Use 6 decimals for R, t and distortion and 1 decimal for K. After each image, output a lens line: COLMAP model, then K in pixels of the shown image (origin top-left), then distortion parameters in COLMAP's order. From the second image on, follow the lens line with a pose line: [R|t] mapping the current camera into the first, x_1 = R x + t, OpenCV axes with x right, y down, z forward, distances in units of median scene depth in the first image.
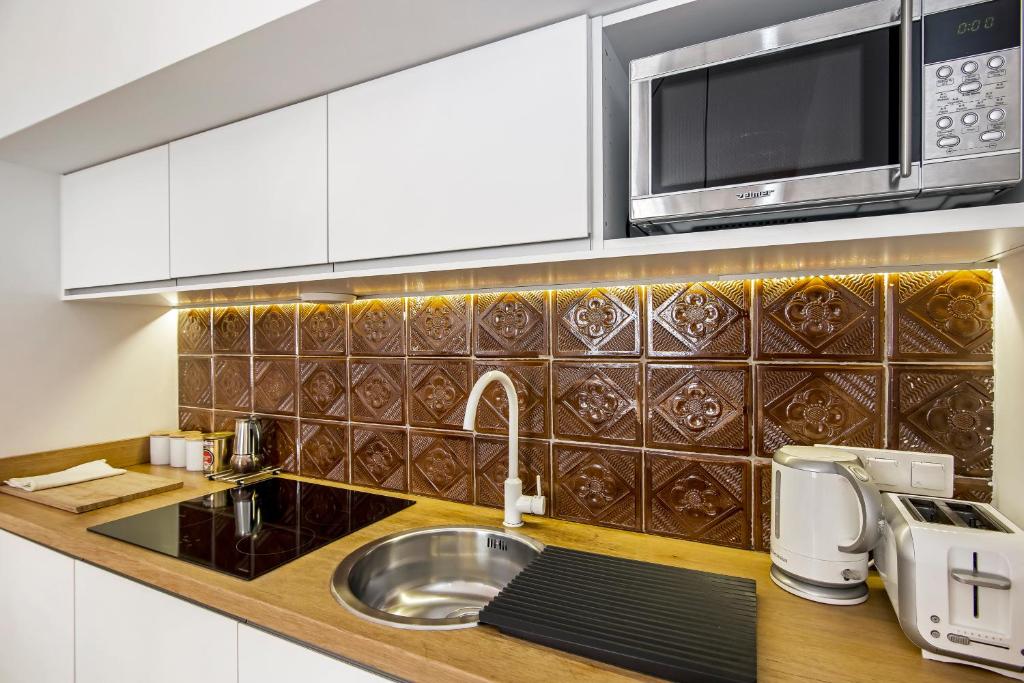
lens RADIAL K [[507.2, 0, 514.9], [0, 507.2, 343.3], [0, 0, 1]] dist [0.001747, 0.000762]
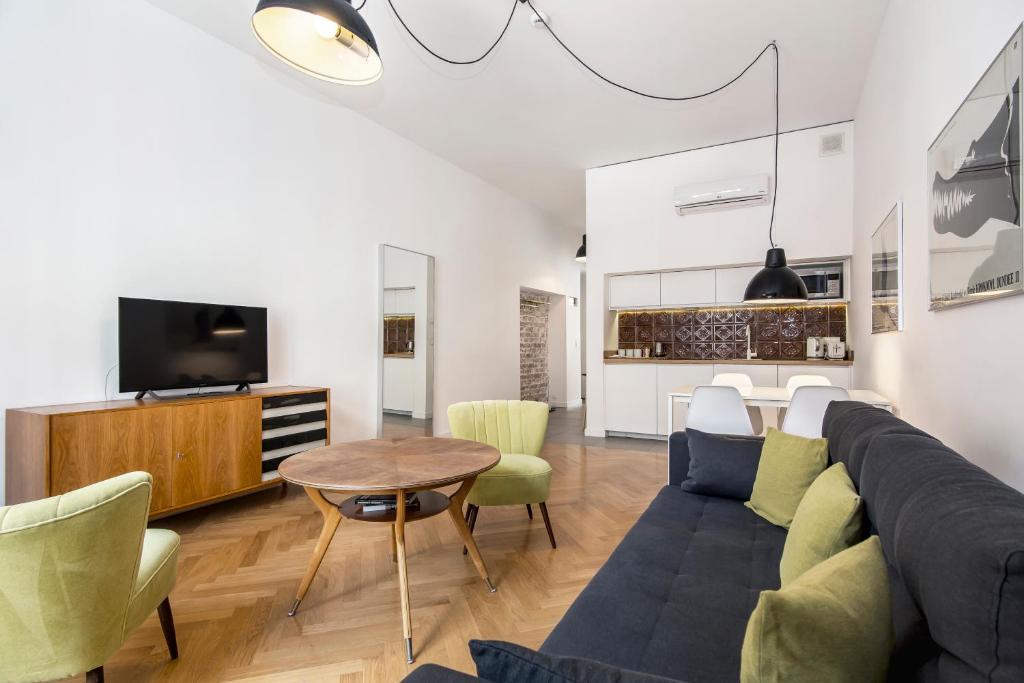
lens RADIAL K [[507.2, 0, 511.4], [0, 507.2, 343.9], [0, 0, 1]] dist [0.001747, 0.000762]
pose [[0.999395, 0.001669, -0.034732, -2.008497], [-0.002133, 0.999909, -0.013330, 0.287308], [0.034707, 0.013396, 0.999308, -3.689543]]
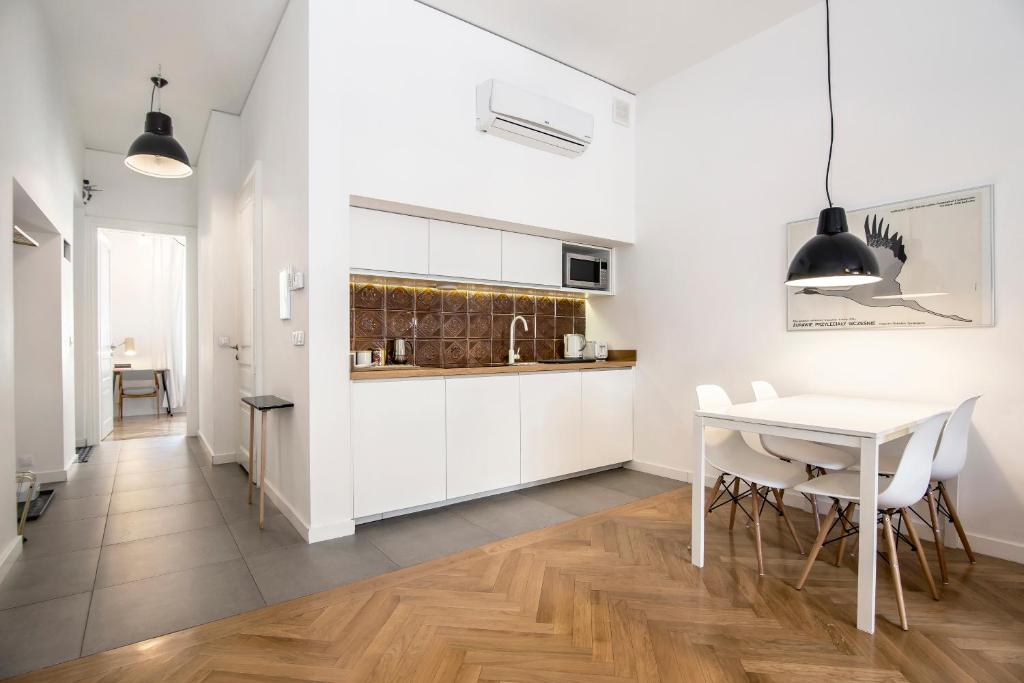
lens RADIAL K [[507.2, 0, 510.1], [0, 507.2, 344.3], [0, 0, 1]] dist [0.001747, 0.000762]
pose [[0.451223, 0.004413, 0.892400, -3.049803], [0.008262, 0.999924, -0.009122, 0.266454], [-0.892373, 0.011490, 0.451153, -0.513762]]
